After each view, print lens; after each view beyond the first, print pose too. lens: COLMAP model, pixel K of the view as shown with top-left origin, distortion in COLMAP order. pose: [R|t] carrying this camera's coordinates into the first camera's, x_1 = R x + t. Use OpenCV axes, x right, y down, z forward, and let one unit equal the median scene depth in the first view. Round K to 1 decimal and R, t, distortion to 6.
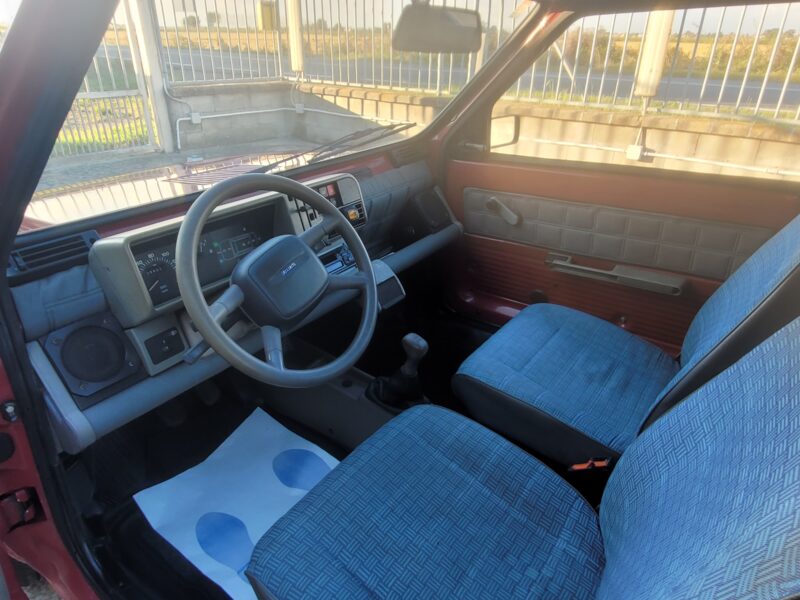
lens RADIAL K [[524.4, 0, 411.2], [0, 524.4, 285.1], [0, 0, 1]] dist [0.020546, -0.010948]
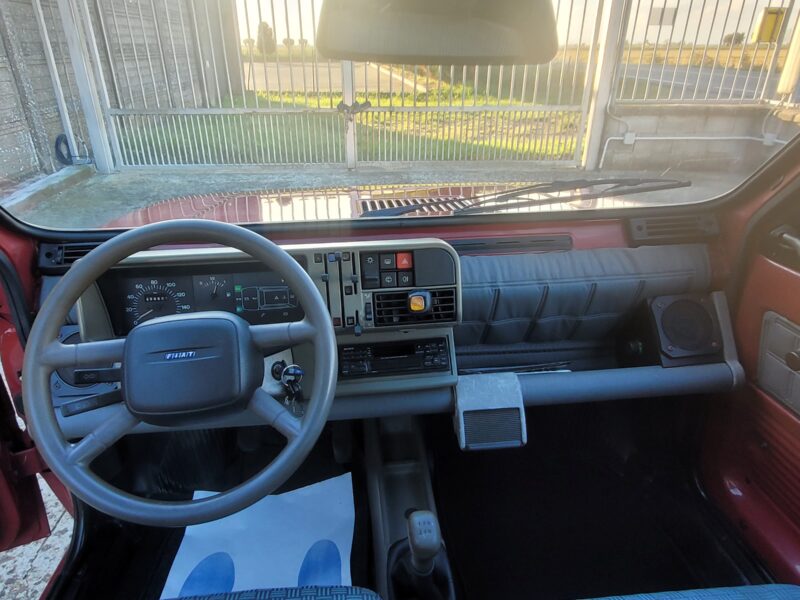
lens RADIAL K [[524.4, 0, 402.7], [0, 524.4, 299.8], [0, 0, 1]] dist [0.020546, -0.010948]
pose [[0.666480, 0.310544, -0.677767, 0.053471], [-0.313425, 0.941585, 0.123217, -0.035180], [0.676439, 0.130308, 0.724879, 0.081935]]
